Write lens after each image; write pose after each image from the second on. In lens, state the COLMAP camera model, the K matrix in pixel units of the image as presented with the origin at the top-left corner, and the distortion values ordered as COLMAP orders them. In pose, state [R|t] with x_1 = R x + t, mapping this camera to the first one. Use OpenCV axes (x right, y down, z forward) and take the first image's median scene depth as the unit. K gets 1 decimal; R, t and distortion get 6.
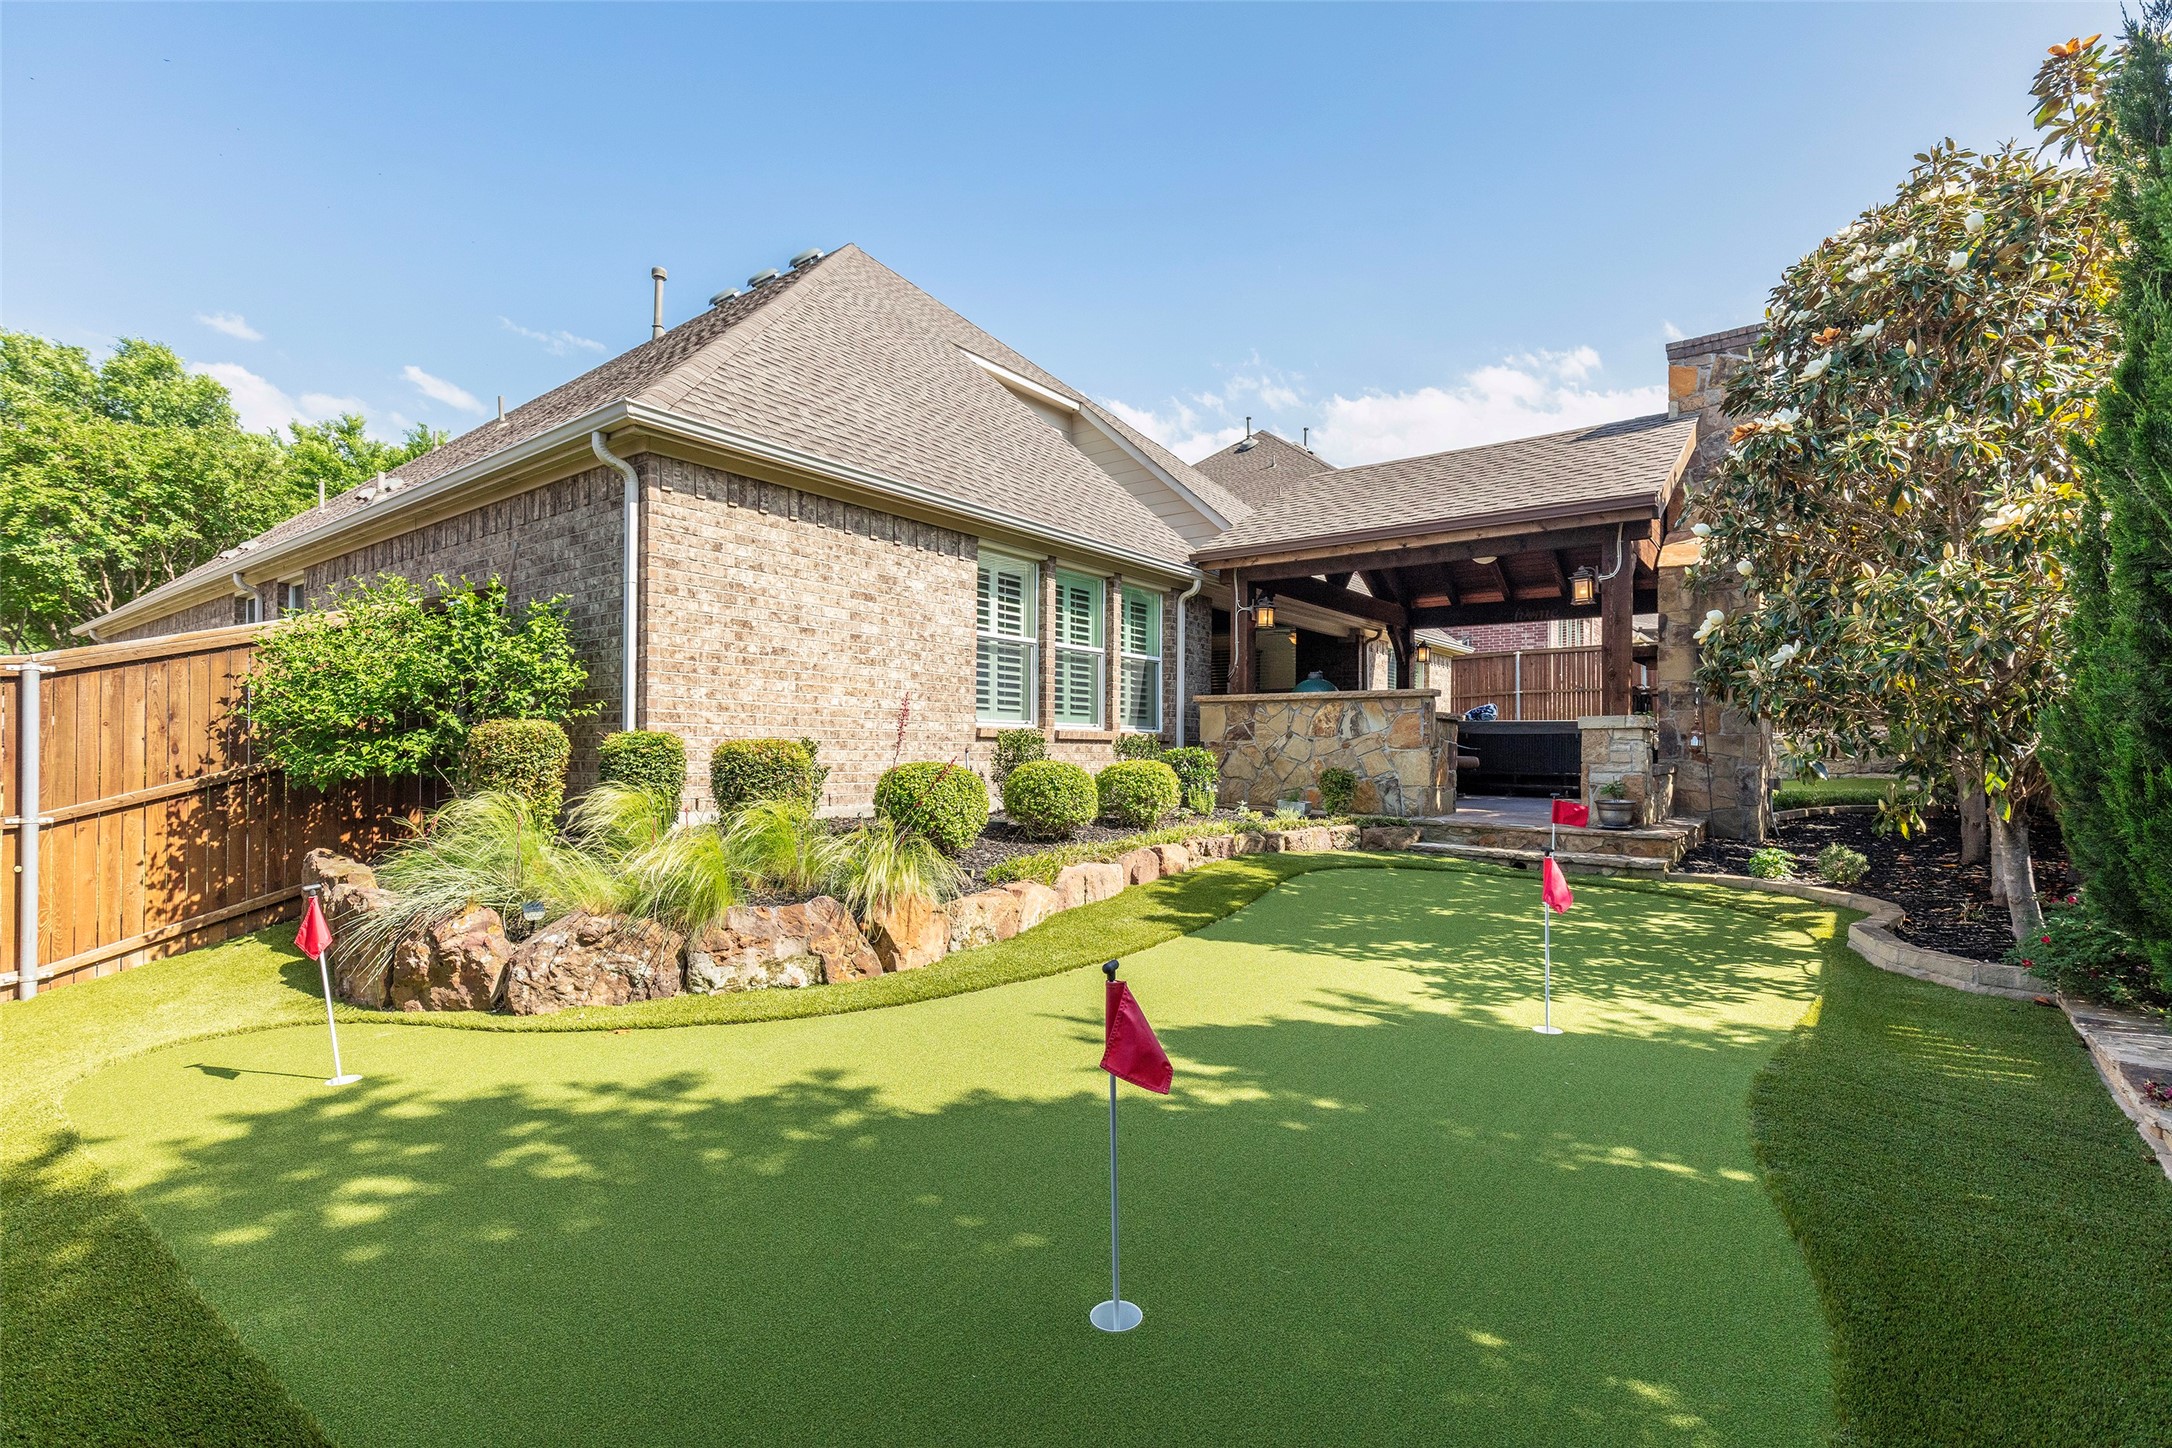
lens RADIAL K [[978.4, 0, 1080.3], [0, 978.4, 730.8], [0, 0, 1]] dist [0.011422, -0.002160]
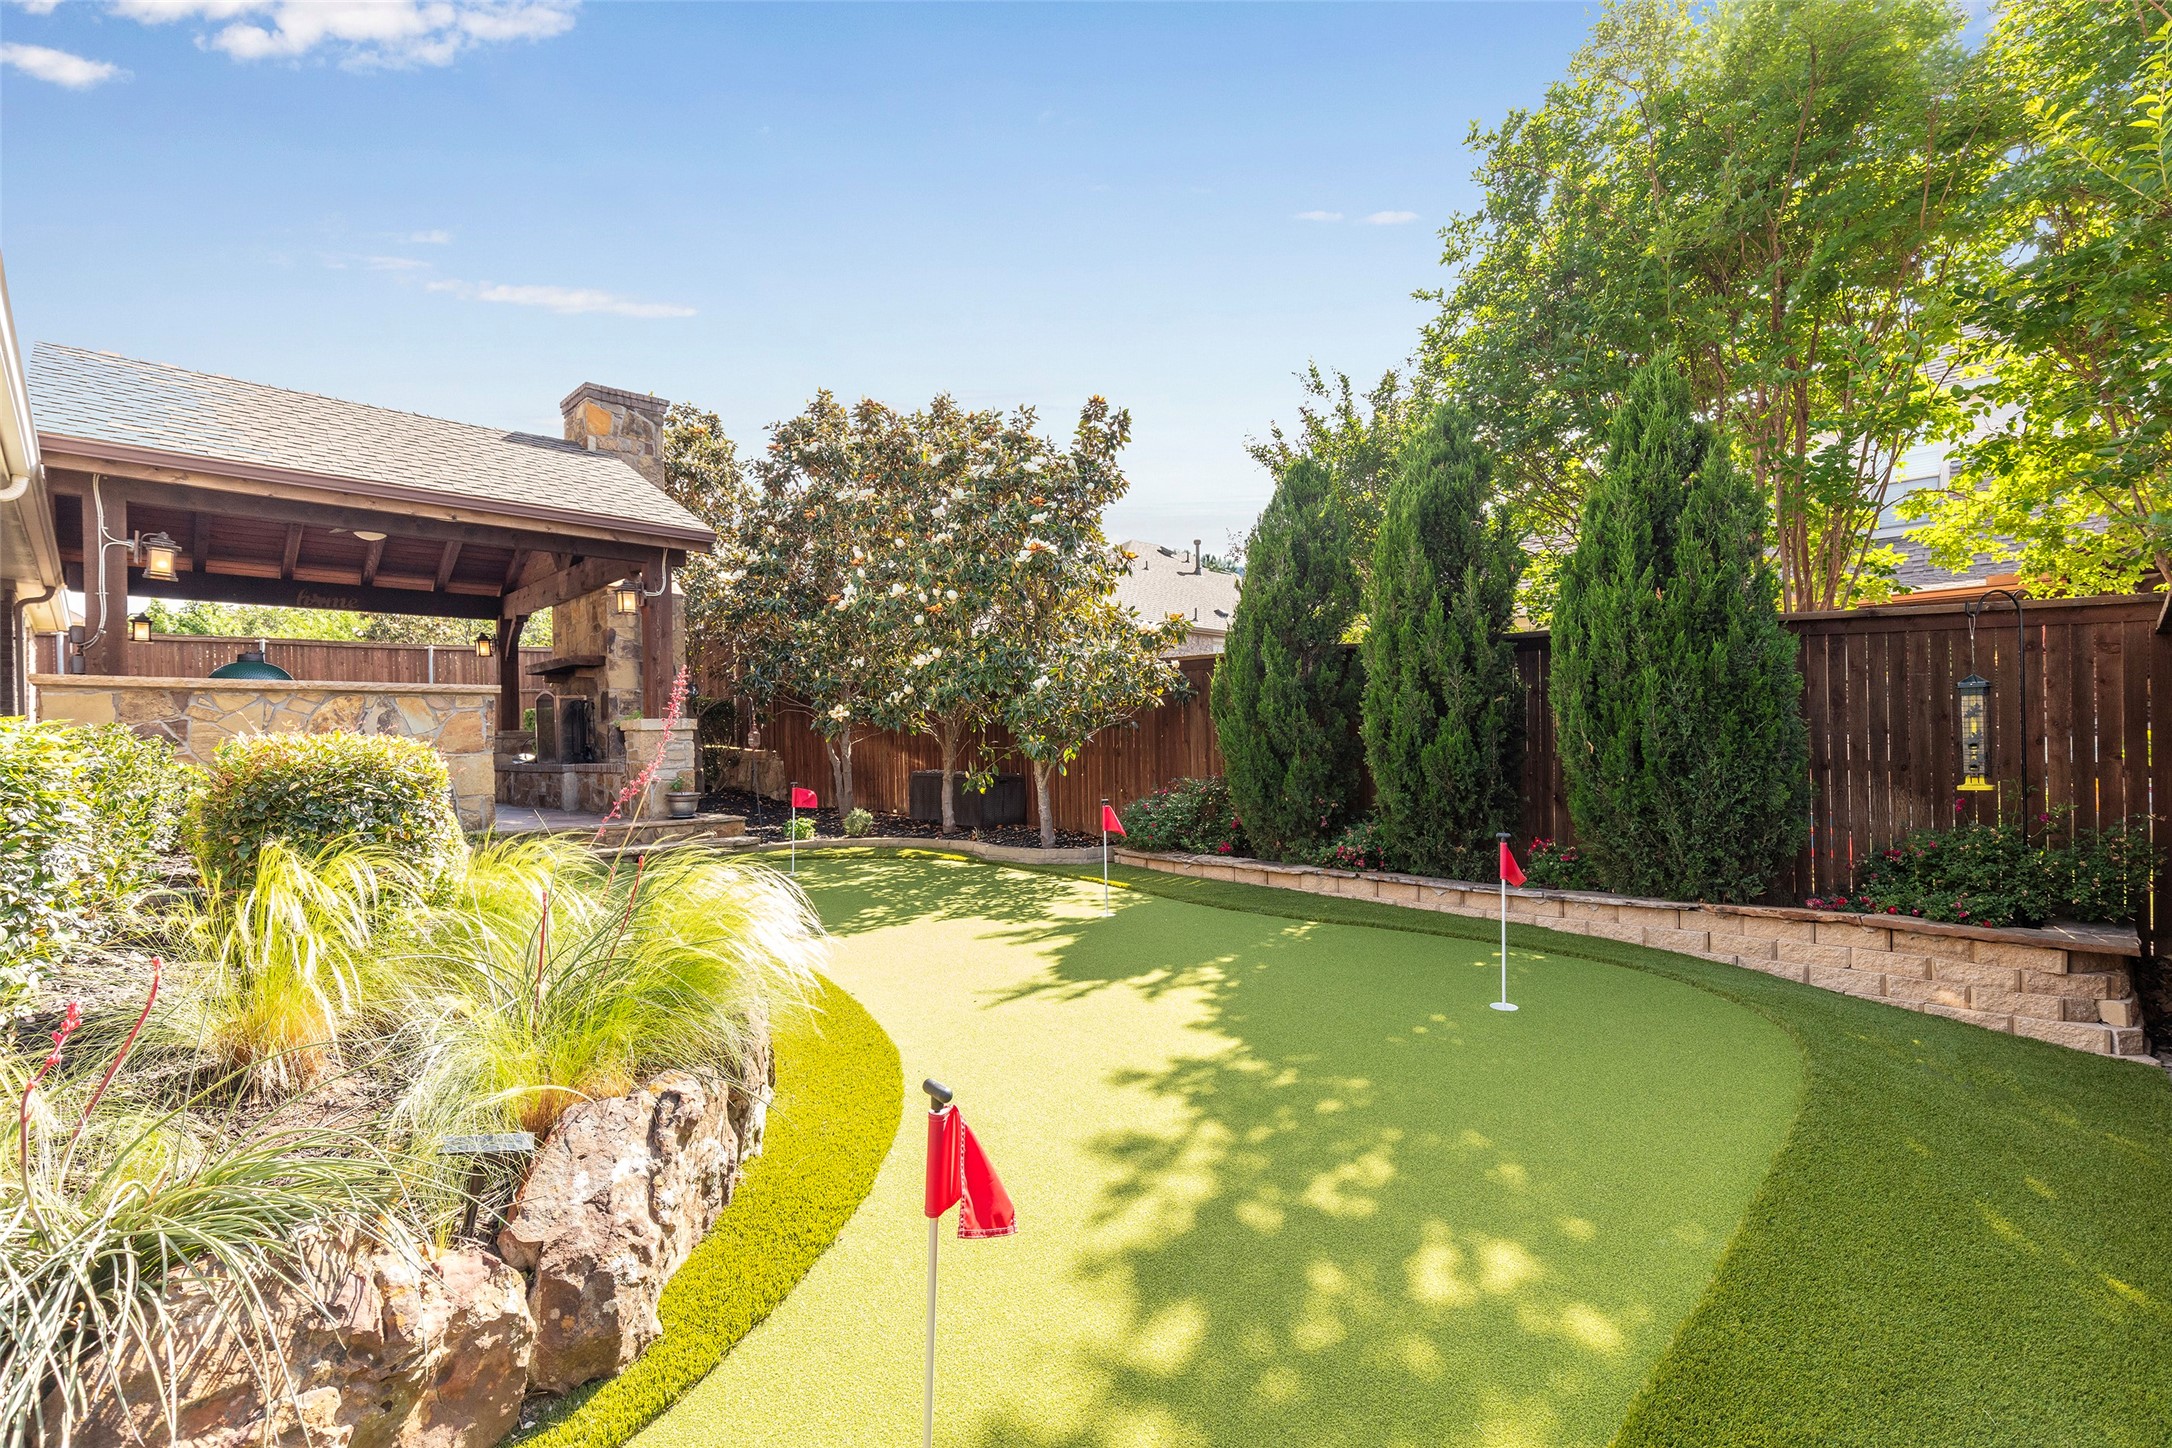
lens RADIAL K [[978.4, 0, 1078.3], [0, 978.4, 720.8], [0, 0, 1]] dist [0.011422, -0.002160]
pose [[0.139641, 0.015550, 0.990080, -1.302843], [0.007810, 0.999828, -0.016805, 0.024686], [-0.990171, 0.010079, 0.139496, 0.989069]]
